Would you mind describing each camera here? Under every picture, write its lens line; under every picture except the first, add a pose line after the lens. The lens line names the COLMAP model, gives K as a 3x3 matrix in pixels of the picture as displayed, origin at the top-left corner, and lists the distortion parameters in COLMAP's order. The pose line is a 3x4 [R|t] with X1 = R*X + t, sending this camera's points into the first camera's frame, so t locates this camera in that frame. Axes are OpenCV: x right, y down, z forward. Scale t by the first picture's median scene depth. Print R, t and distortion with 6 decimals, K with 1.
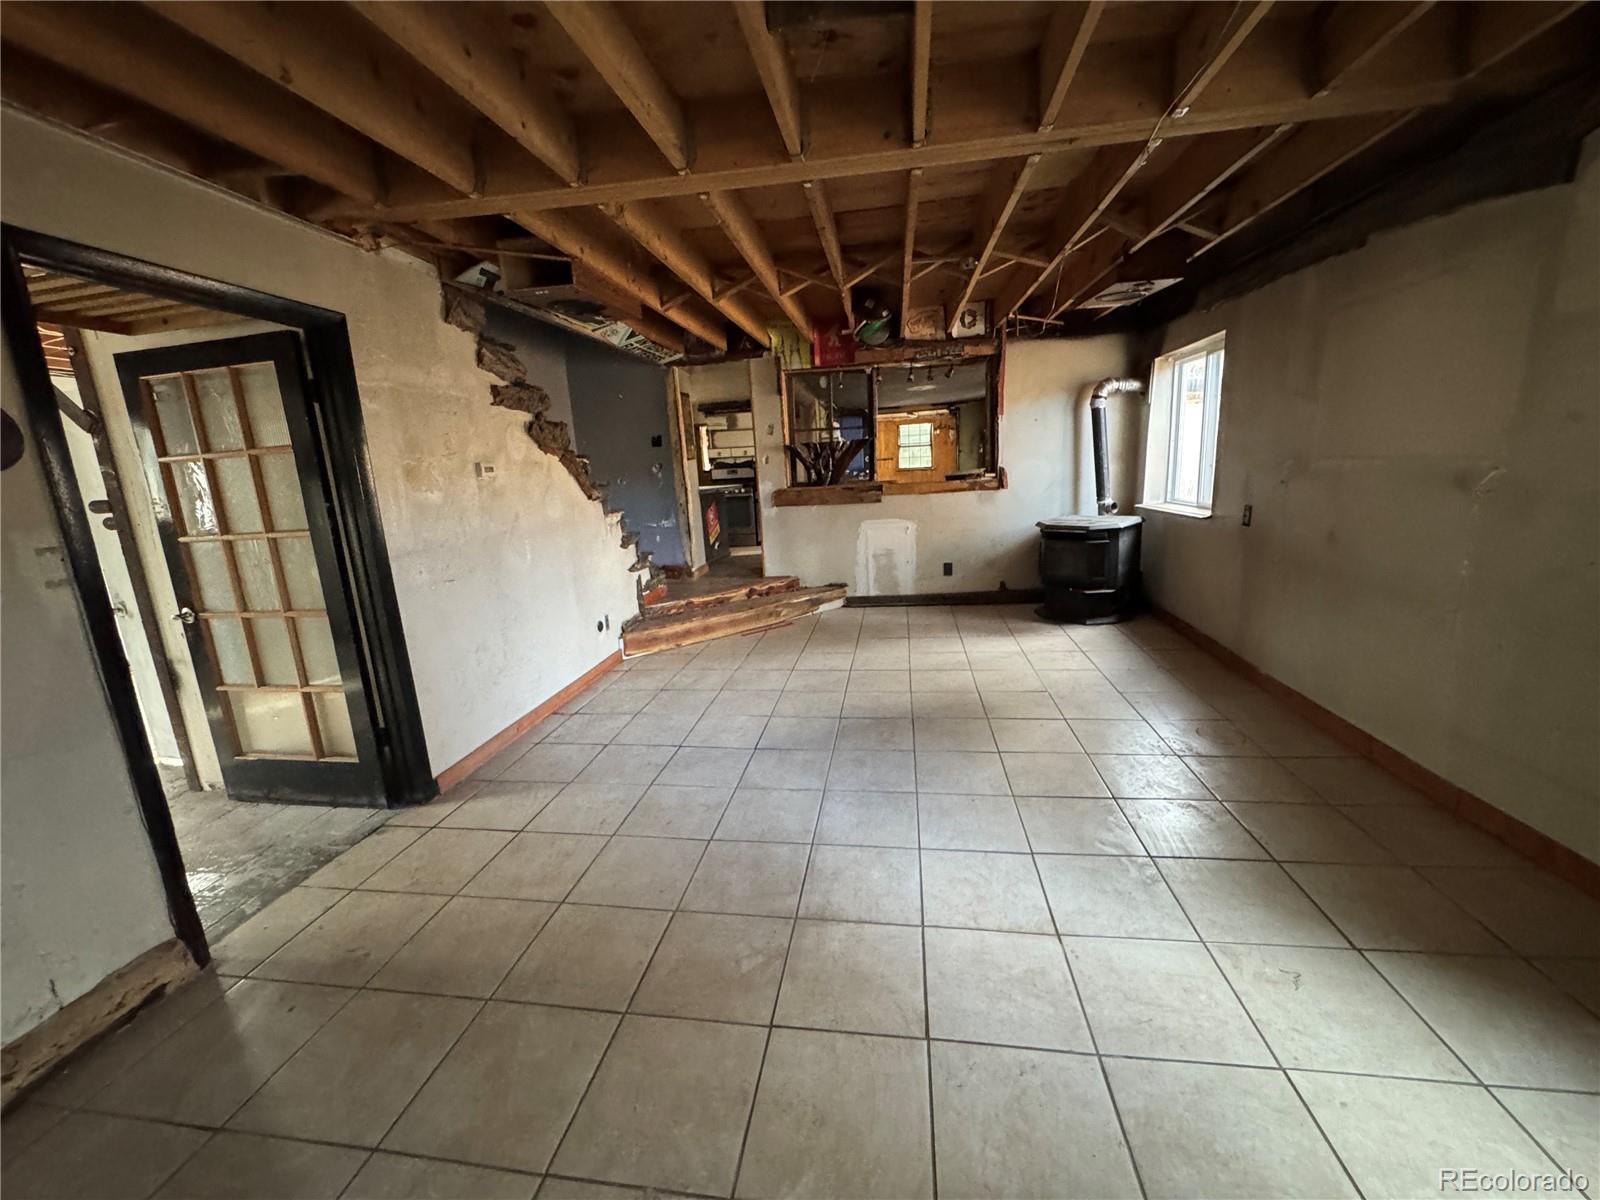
lens RADIAL K [[630.4, 0, 797.3], [0, 630.4, 601.6], [0, 0, 1]] dist [0.001240, -0.000256]
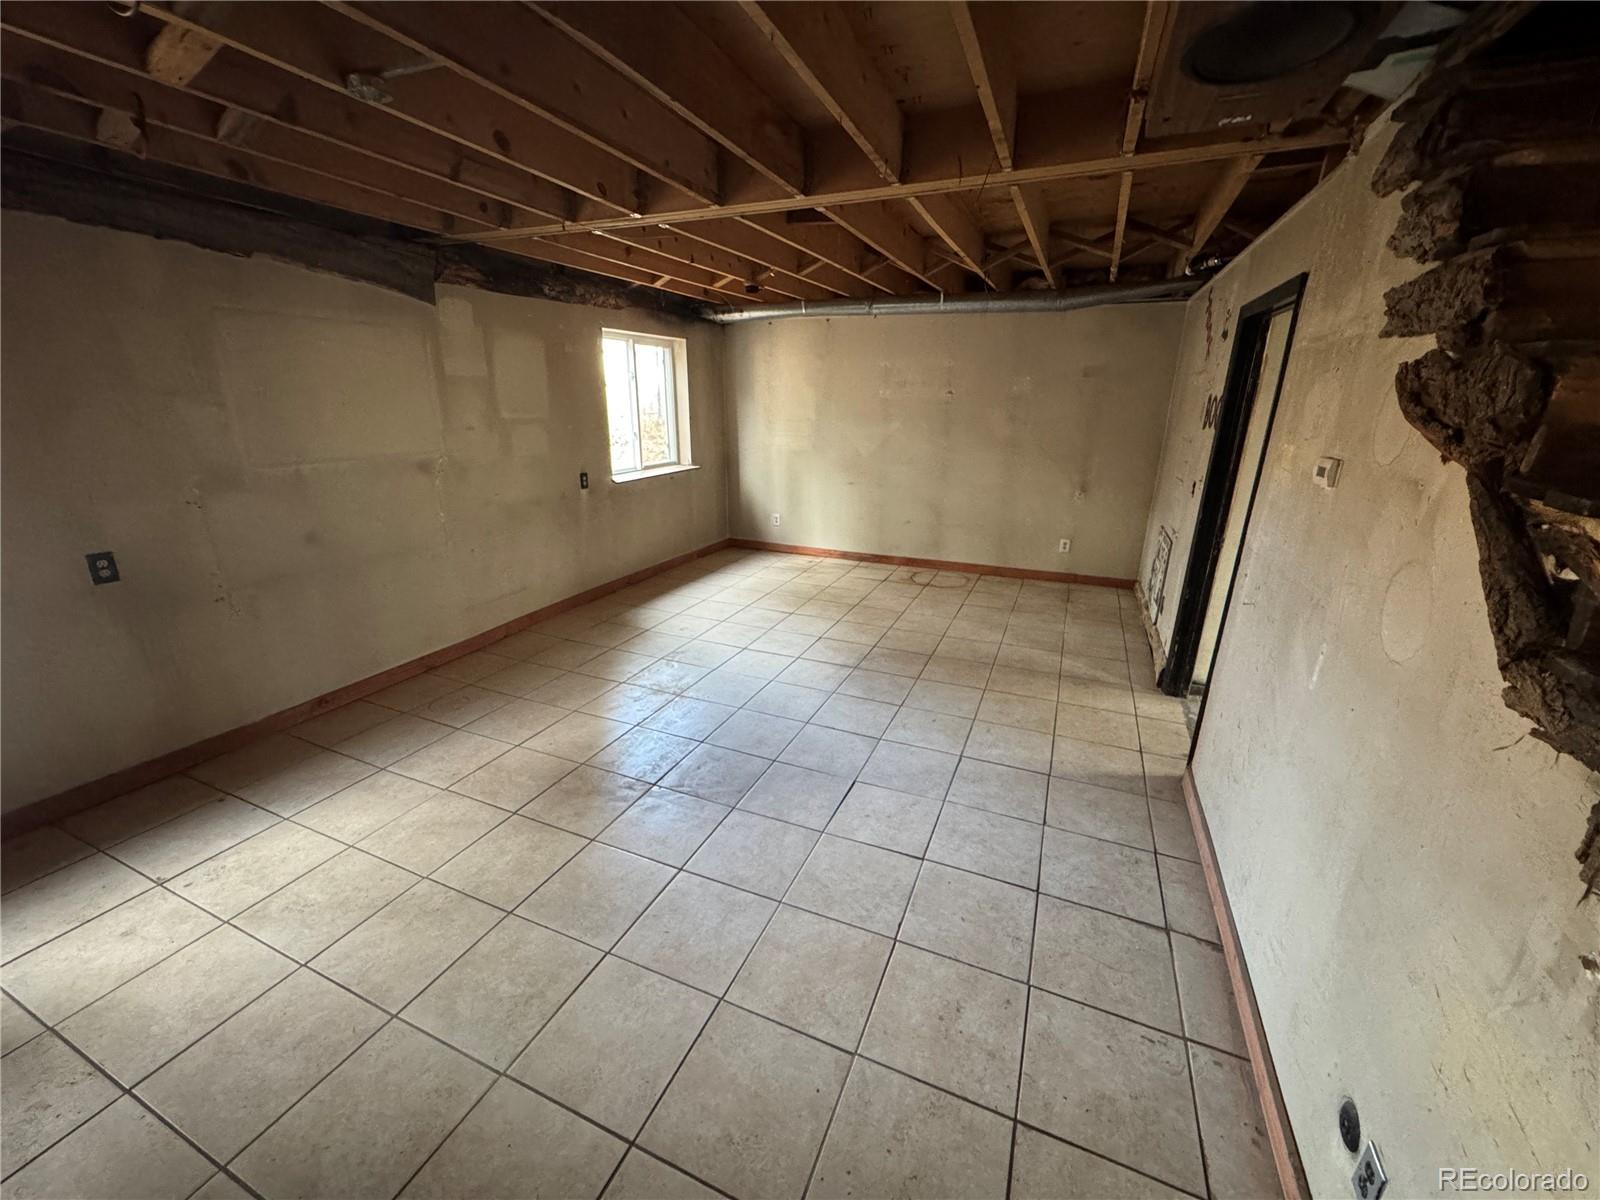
lens RADIAL K [[630.4, 0, 803.7], [0, 630.4, 599.1], [0, 0, 1]] dist [0.001240, -0.000256]
pose [[-0.968325, -0.035335, 0.247179, -0.264180], [0.094140, 0.865218, 0.492479, -0.548604], [-0.231265, 0.500149, -0.834486, 2.086211]]
